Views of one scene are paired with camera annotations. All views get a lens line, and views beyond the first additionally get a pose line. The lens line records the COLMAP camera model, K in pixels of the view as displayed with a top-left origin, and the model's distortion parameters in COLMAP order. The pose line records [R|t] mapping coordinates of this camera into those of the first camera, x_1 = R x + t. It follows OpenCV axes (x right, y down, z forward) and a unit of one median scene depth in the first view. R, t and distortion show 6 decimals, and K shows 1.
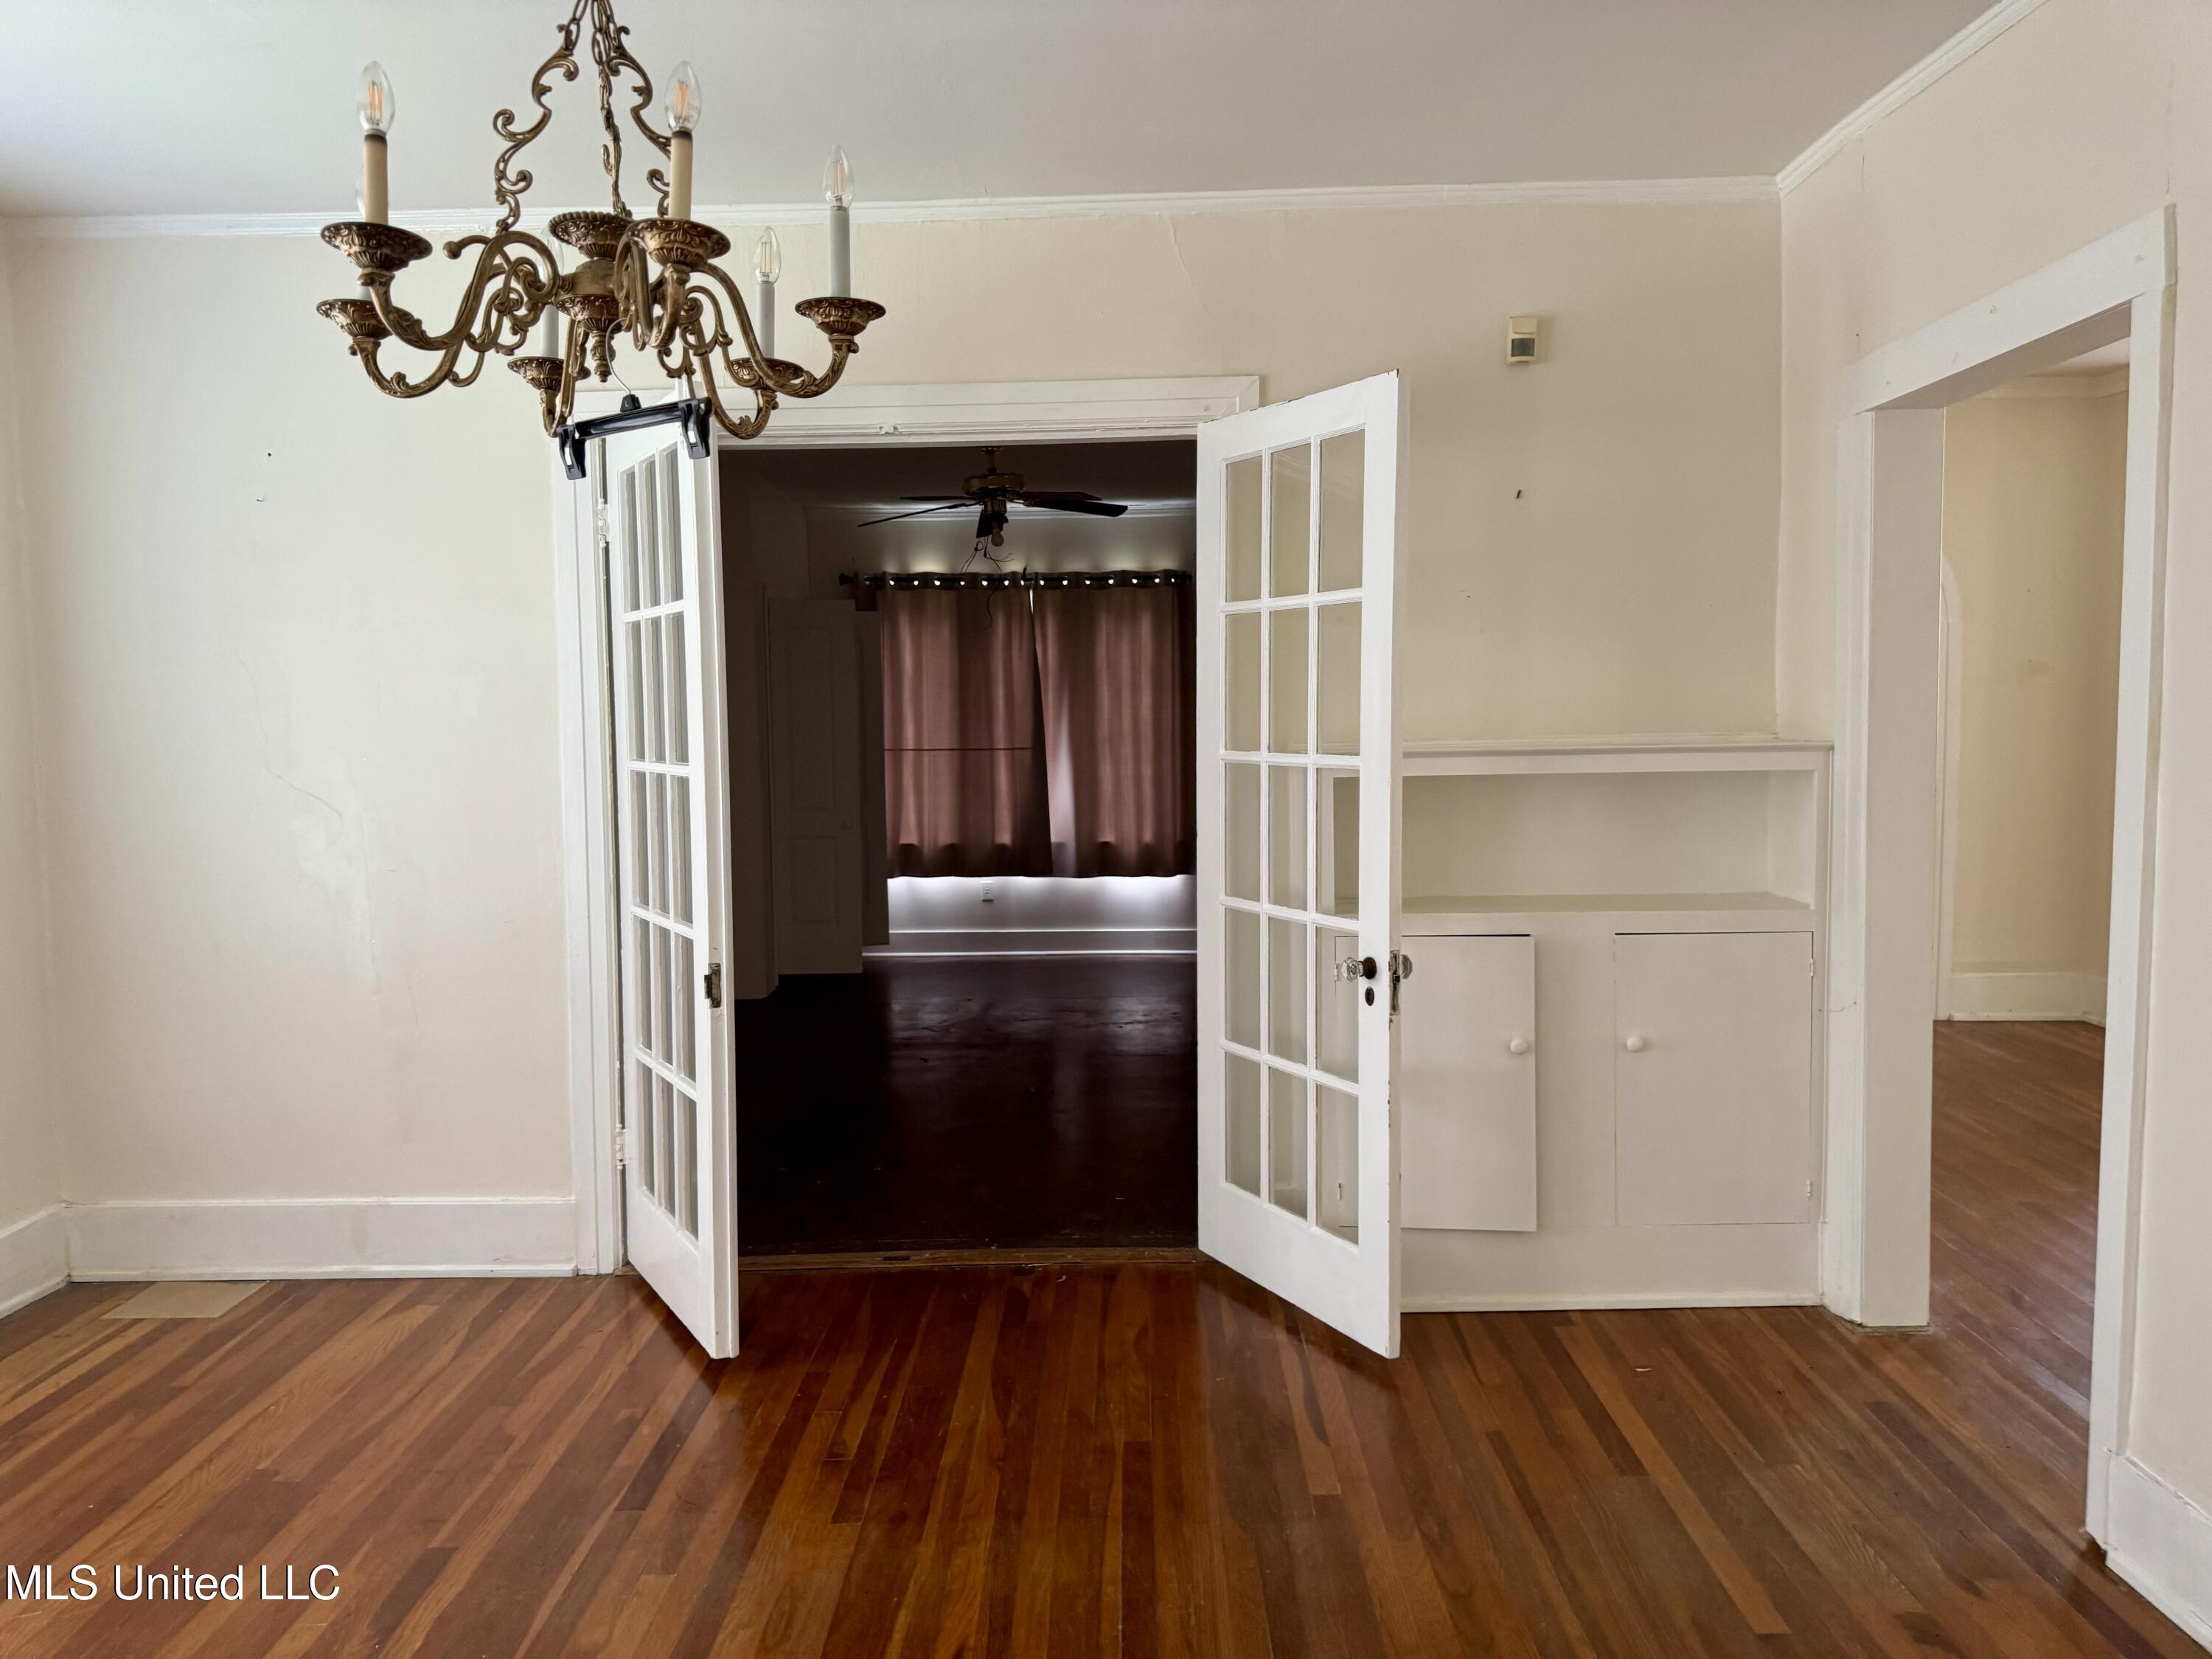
lens RADIAL K [[1571.9, 0, 1101.2], [0, 1571.9, 829.0], [0, 0, 1]] dist [0.077878, -0.078188]
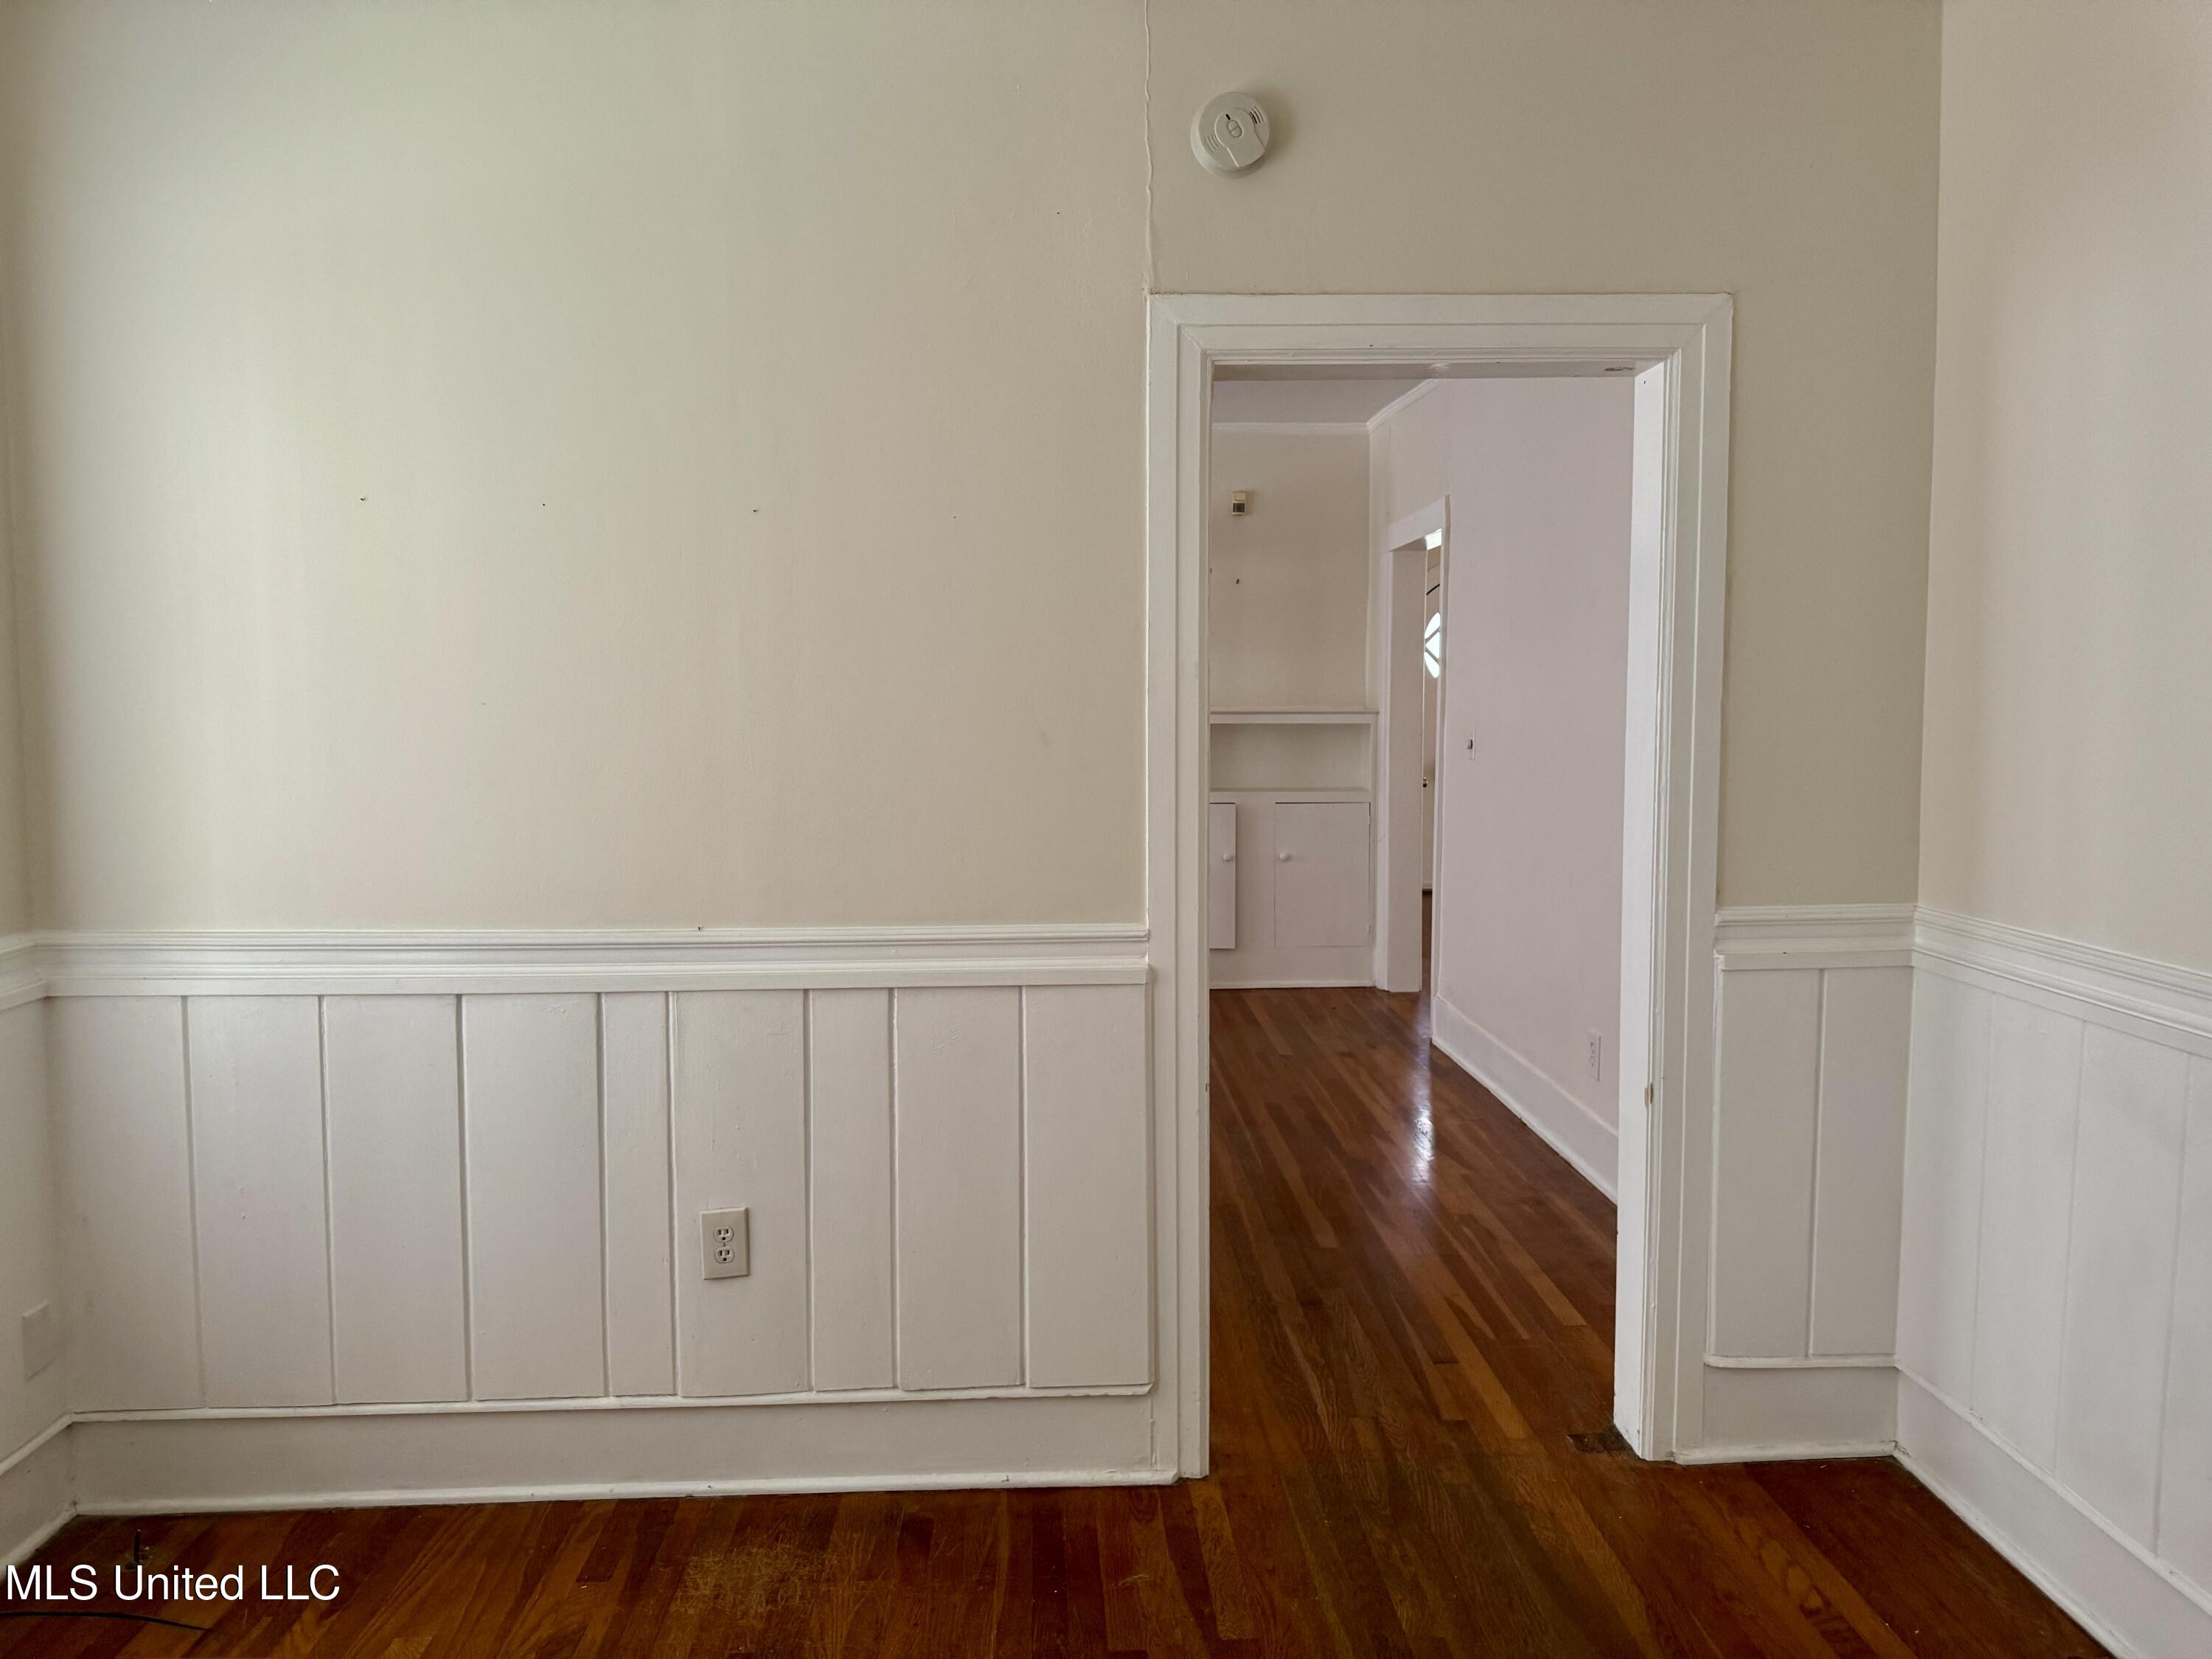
lens RADIAL K [[1571.9, 0, 1097.1], [0, 1571.9, 829.7], [0, 0, 1]] dist [0.077878, -0.078188]
pose [[0.998392, 0.006459, 0.056324, -0.017273], [-0.007196, 0.999891, 0.012893, 0.075944], [-0.056234, -0.013278, 0.998329, -1.002156]]
